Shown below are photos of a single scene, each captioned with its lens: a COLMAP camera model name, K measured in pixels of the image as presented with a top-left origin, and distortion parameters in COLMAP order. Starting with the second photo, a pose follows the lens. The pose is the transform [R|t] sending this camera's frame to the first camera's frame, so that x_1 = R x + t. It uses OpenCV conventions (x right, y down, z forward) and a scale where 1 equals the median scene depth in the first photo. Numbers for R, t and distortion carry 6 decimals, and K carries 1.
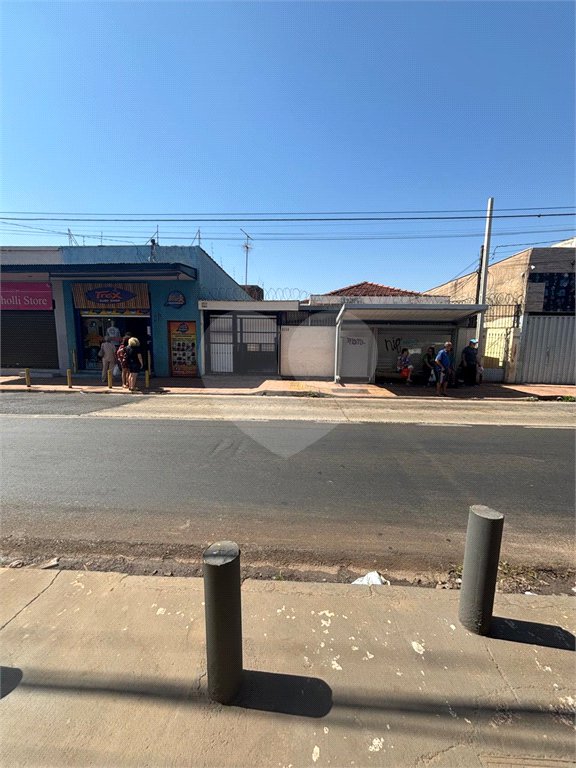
lens RADIAL K [[308.9, 0, 287.7], [0, 308.9, 384.6], [0, 0, 1]] dist [0.000179, -0.000253]
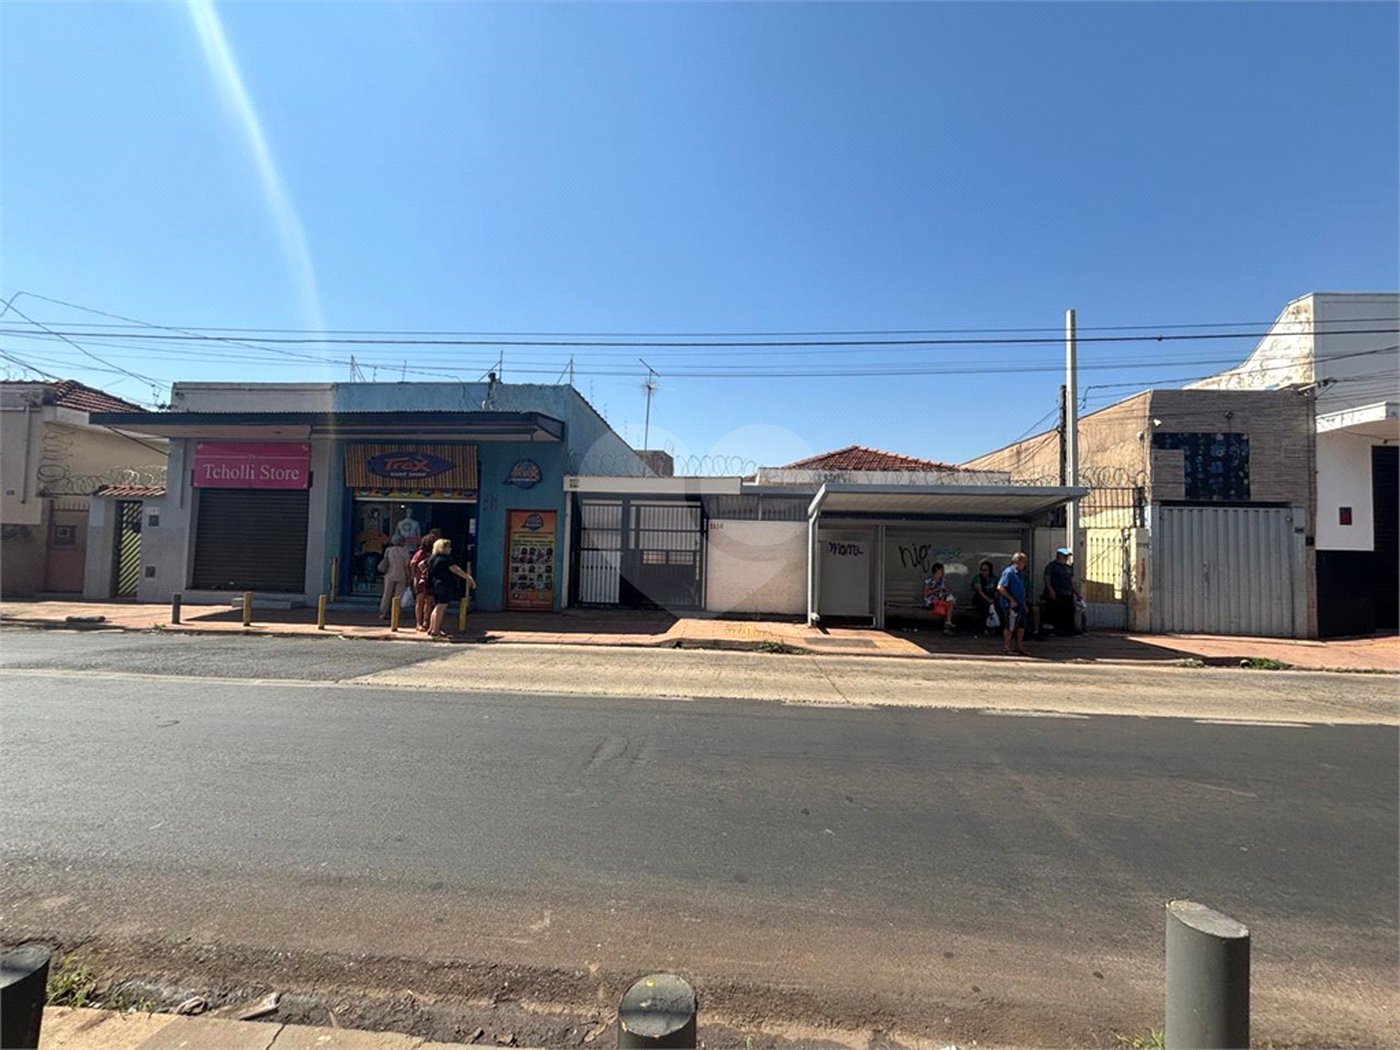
lens RADIAL K [[563.2, 0, 699.4], [0, 563.2, 526.6], [0, 0, 1]] dist [0.000179, -0.000253]
pose [[0.999708, 0.010334, -0.021861, -0.017422], [-0.014008, 0.984430, -0.175220, -0.001802], [0.019710, 0.175475, 0.984287, 0.005737]]
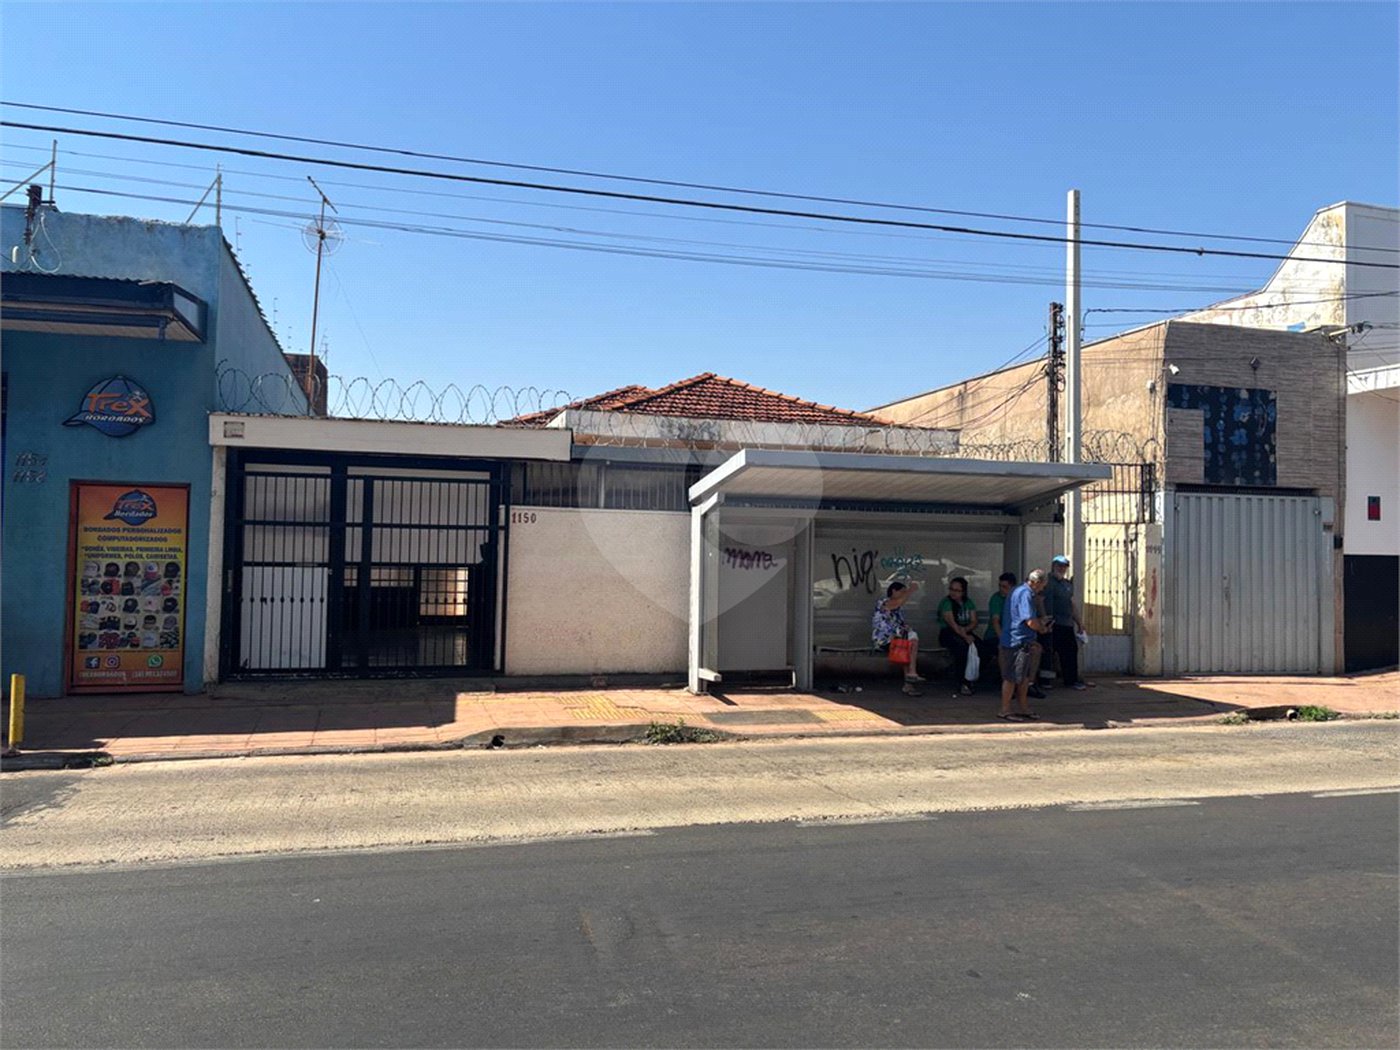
lens RADIAL K [[1054.3, 0, 700.0], [0, 1054.3, 525.0], [0, 0, 1]] dist [0.057794, -0.074929]
pose [[0.947066, 0.011850, 0.320820, -0.186240], [0.039066, 0.987639, -0.151801, -0.010596], [-0.318653, 0.156299, 0.934896, -0.019851]]
